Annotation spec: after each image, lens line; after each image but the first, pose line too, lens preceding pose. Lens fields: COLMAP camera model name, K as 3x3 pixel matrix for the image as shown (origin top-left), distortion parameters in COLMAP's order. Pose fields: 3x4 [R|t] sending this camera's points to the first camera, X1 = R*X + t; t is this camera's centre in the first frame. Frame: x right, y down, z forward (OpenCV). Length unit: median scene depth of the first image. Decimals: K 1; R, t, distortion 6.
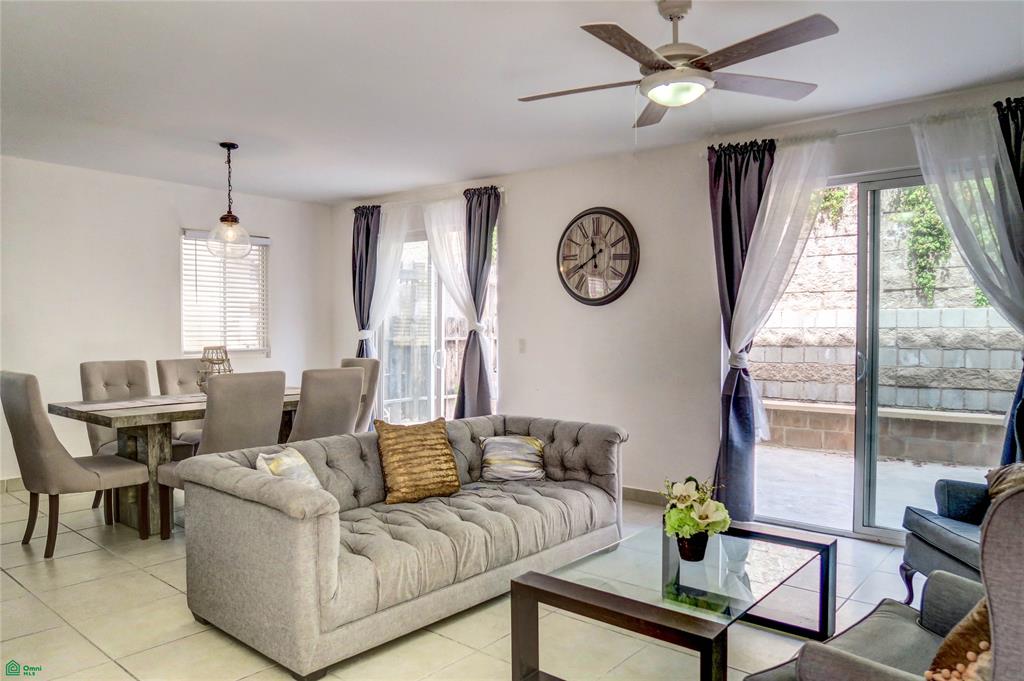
lens RADIAL K [[705.6, 0, 516.4], [0, 705.6, 340.2], [0, 0, 1]] dist [-0.031422, 0.013850]
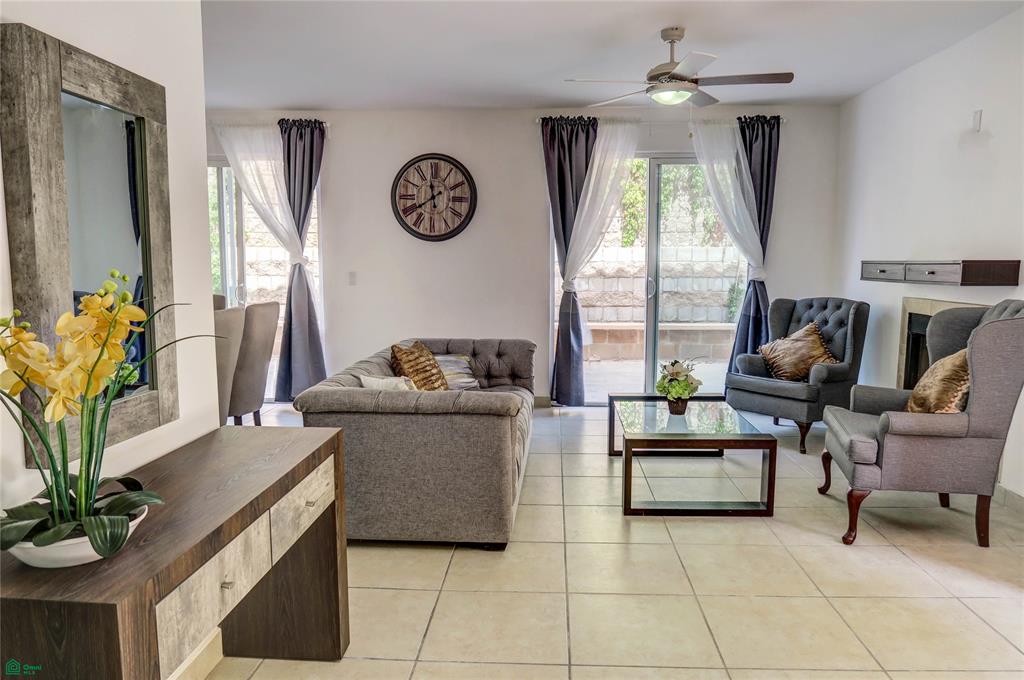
lens RADIAL K [[705.6, 0, 511.4], [0, 705.6, 351.3], [0, 0, 1]] dist [-0.031422, 0.013850]
pose [[0.811107, -0.070527, 0.580630, -0.475114], [0.004062, 0.993359, 0.114985, -0.003299], [-0.584884, -0.090907, 0.806007, -0.007260]]
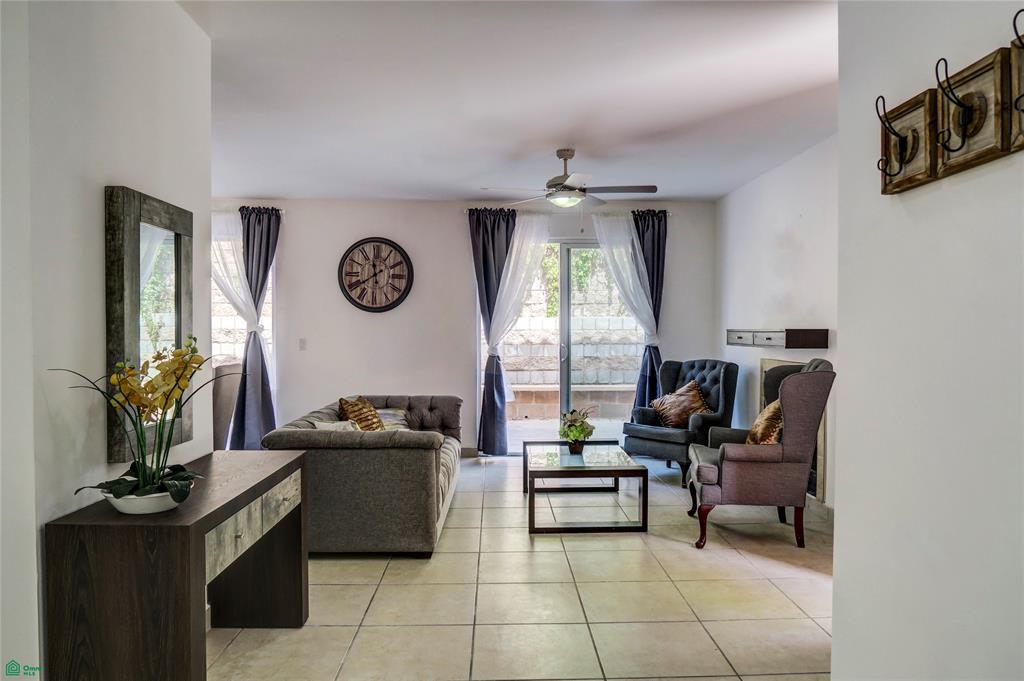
lens RADIAL K [[705.6, 0, 514.1], [0, 705.6, 353.7], [0, 0, 1]] dist [-0.031422, 0.013850]
pose [[0.758145, -0.017636, 0.651847, -0.563911], [0.003610, 0.999732, 0.022850, -0.001608], [-0.652076, -0.014971, 0.758006, -0.163645]]
